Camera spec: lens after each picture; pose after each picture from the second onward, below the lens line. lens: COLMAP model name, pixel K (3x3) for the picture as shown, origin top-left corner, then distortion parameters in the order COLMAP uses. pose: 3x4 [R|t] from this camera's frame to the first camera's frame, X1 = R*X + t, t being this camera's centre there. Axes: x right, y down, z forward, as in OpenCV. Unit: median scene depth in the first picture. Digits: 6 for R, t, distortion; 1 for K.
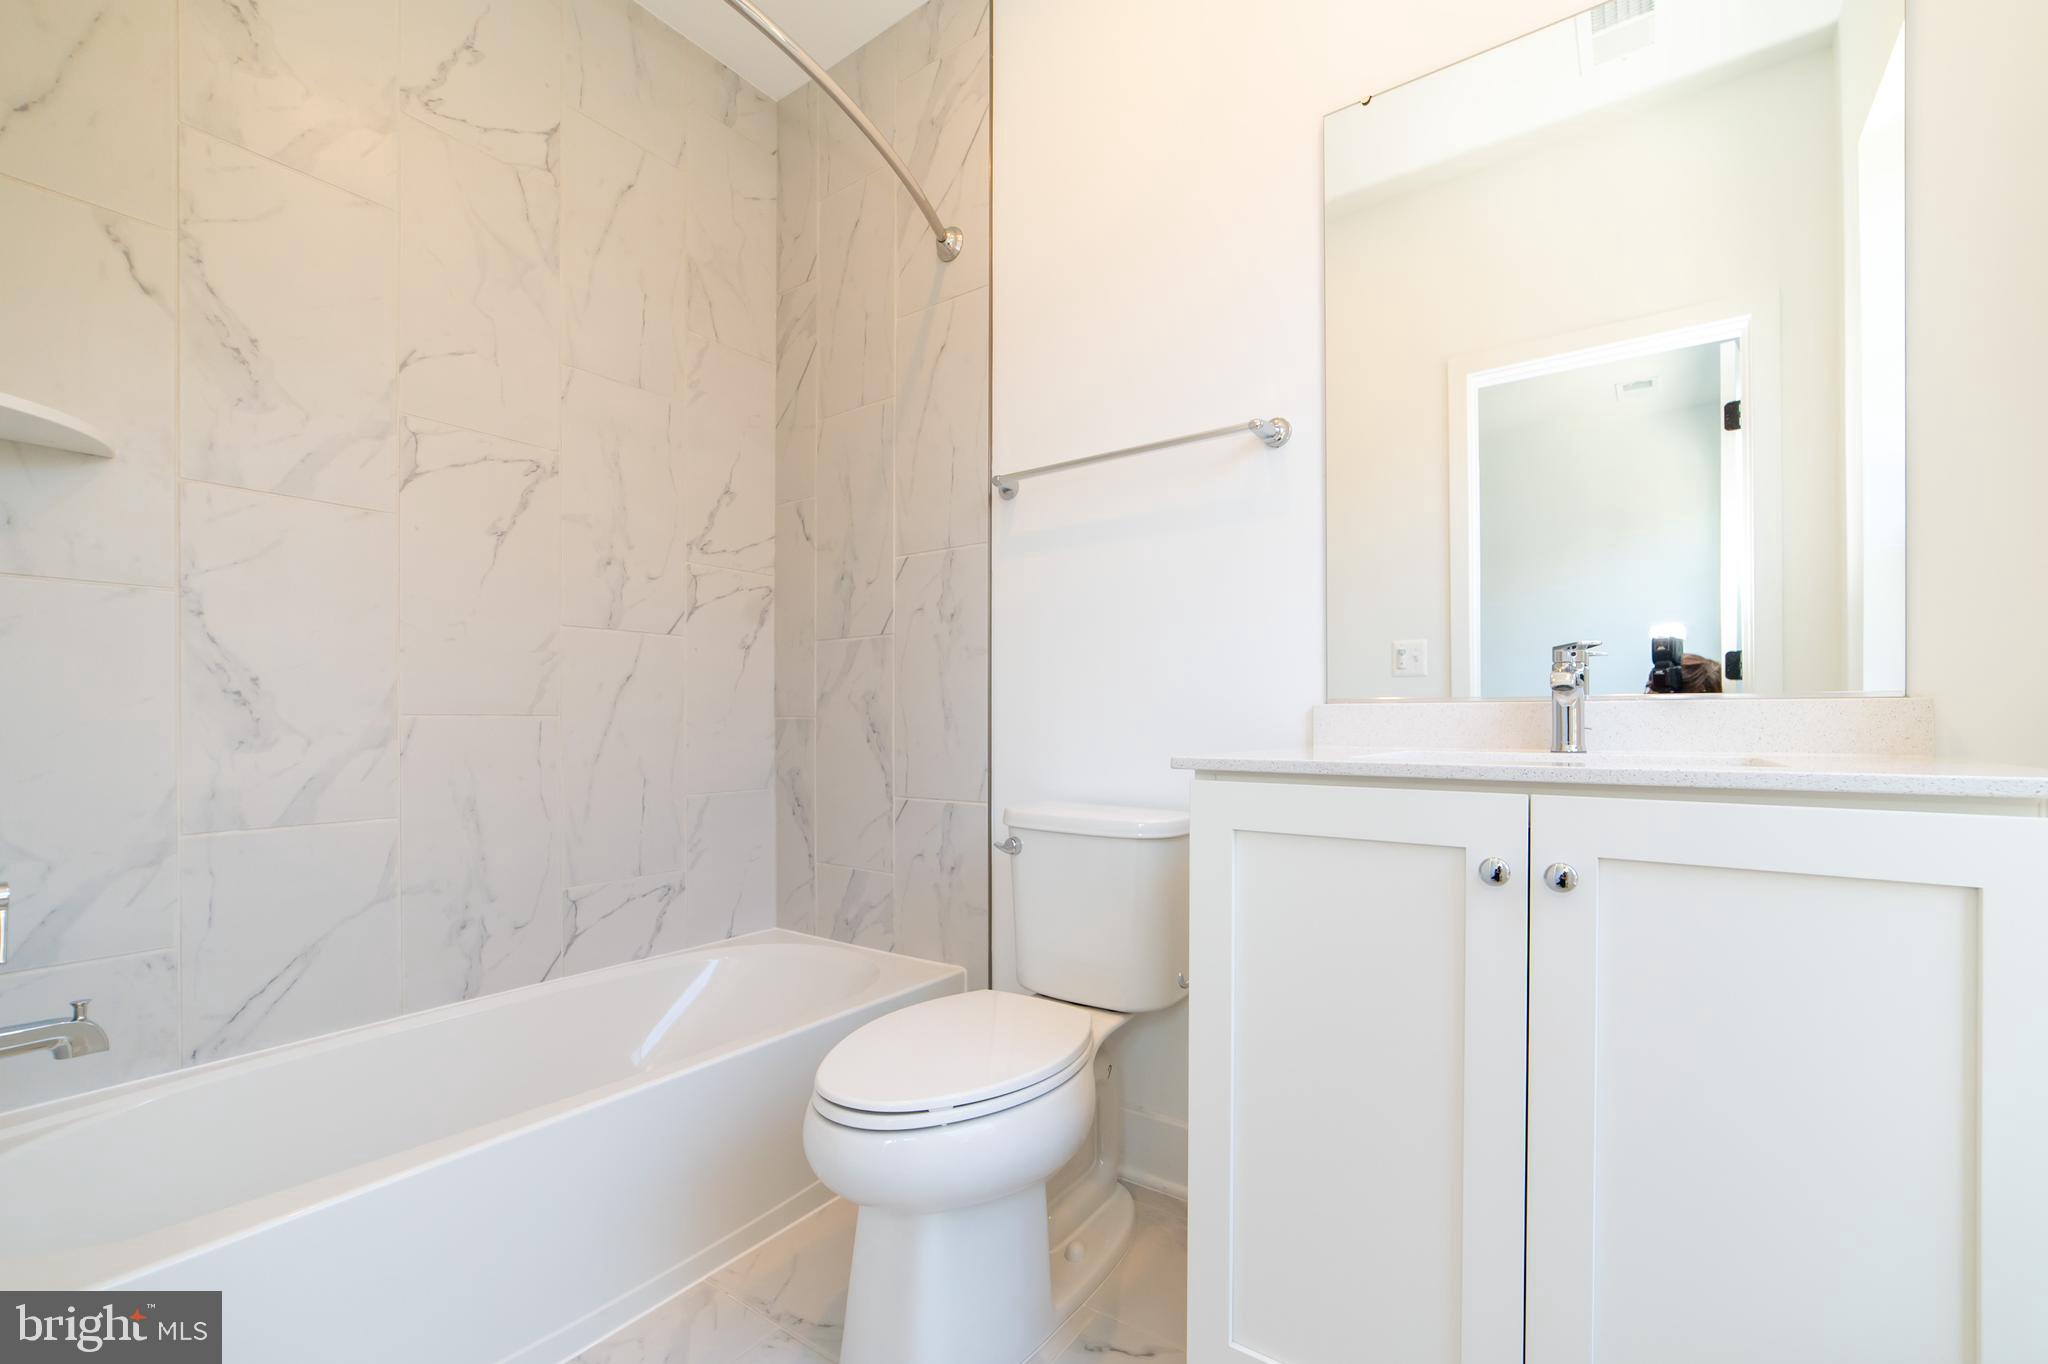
lens RADIAL K [[867.4, 0, 1026.7], [0, 867.4, 717.4], [0, 0, 1]] dist [-0.123960, 0.048183]
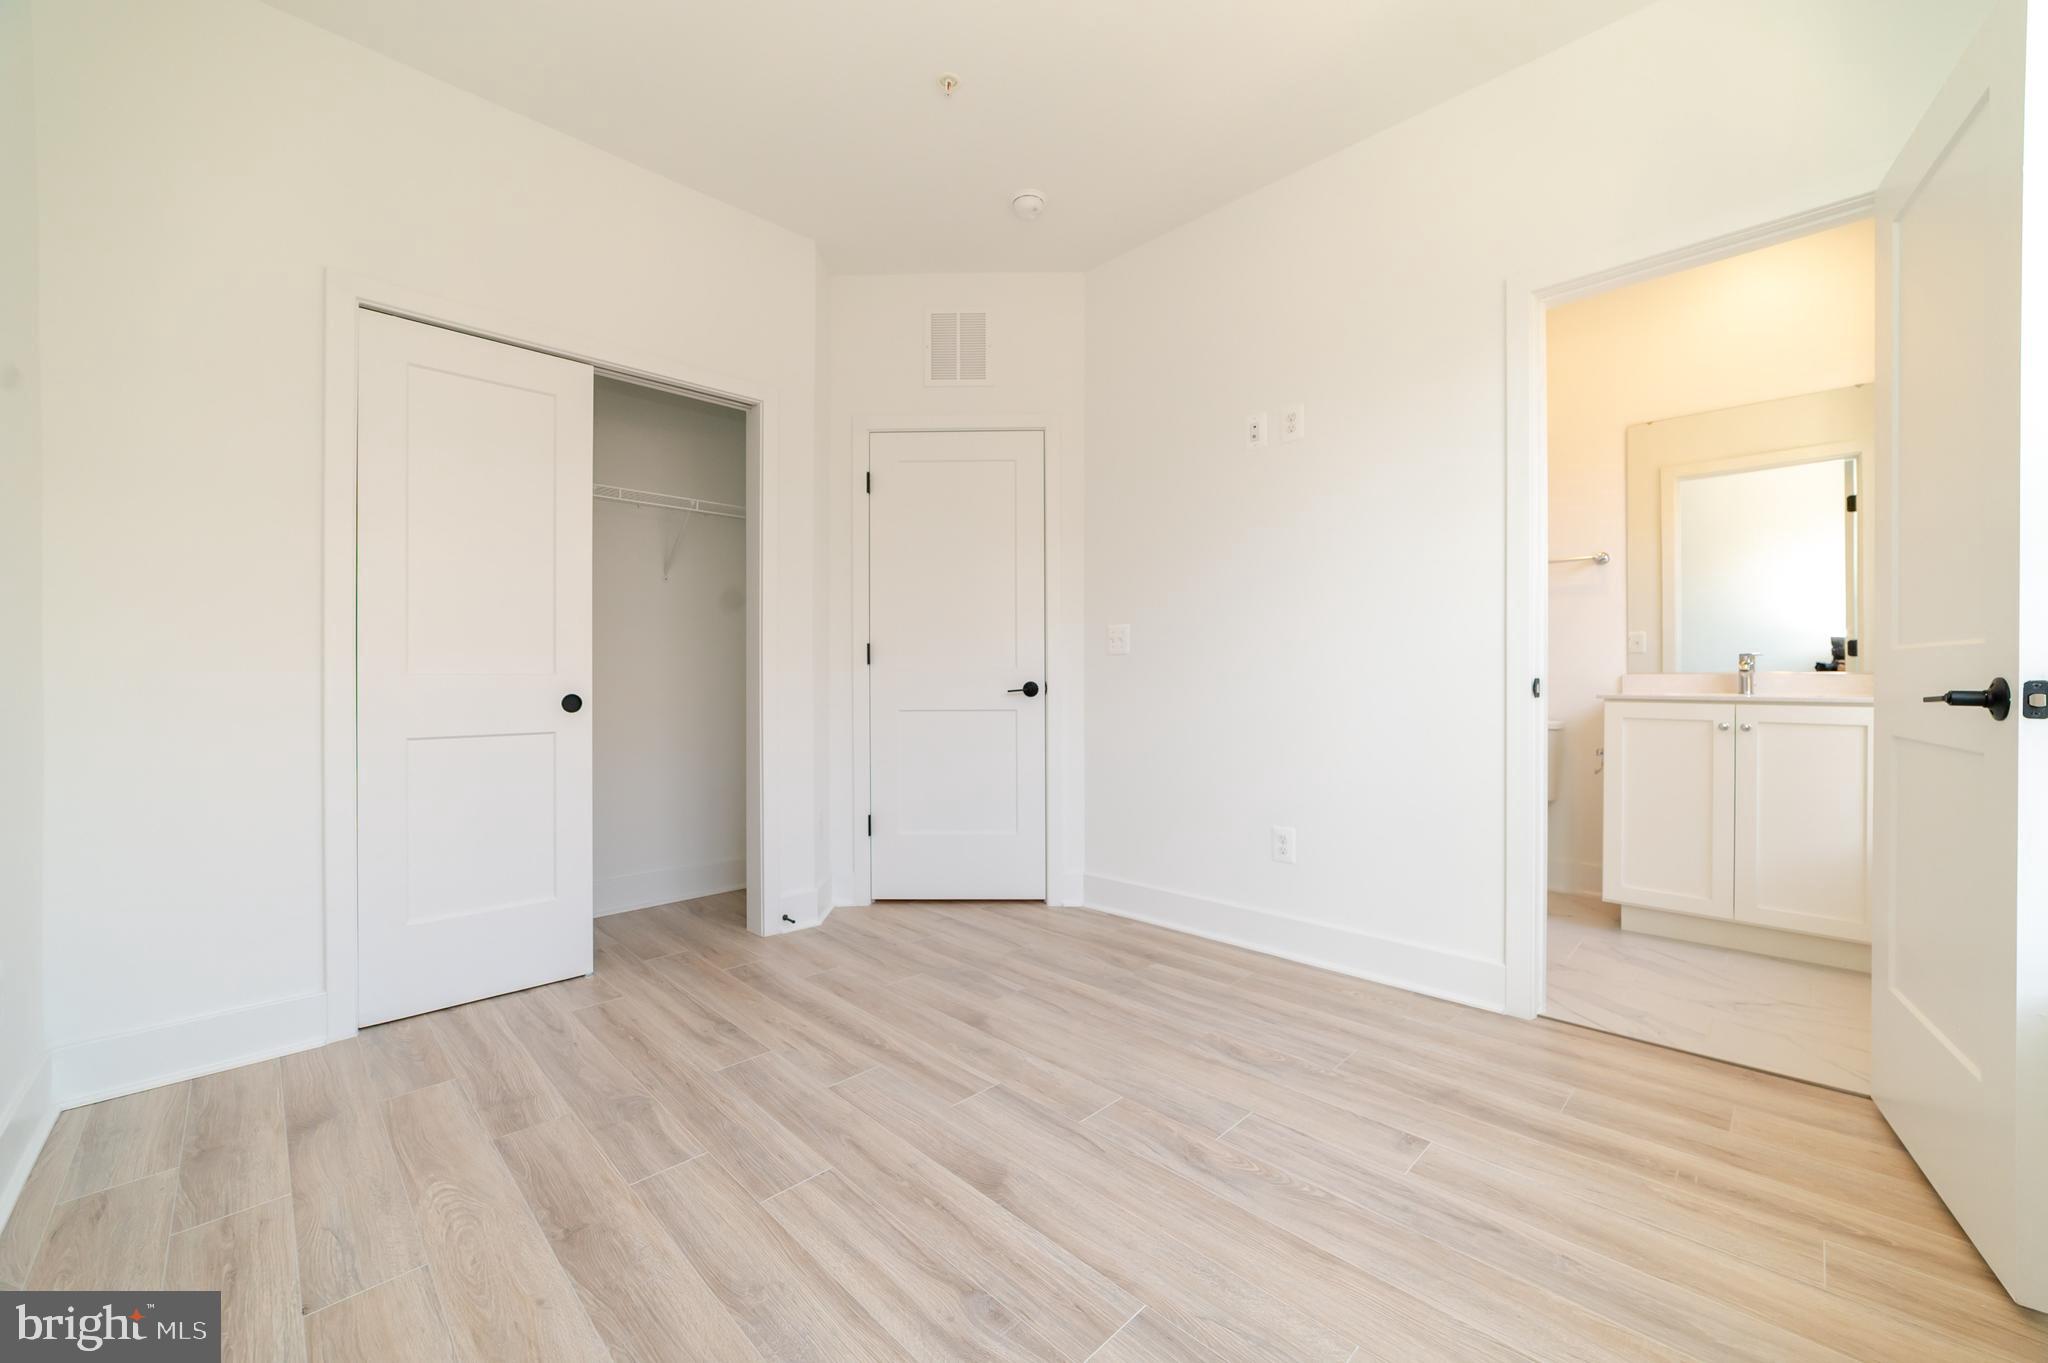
lens RADIAL K [[800.5, 0, 1047.6], [0, 800.5, 662.0], [0, 0, 1]] dist [-0.008554, 0.000717]
pose [[0.991618, -0.004944, -0.129111, -1.457633], [0.003906, 0.999958, -0.008291, -0.054170], [0.129147, 0.007717, 0.991595, -2.143739]]
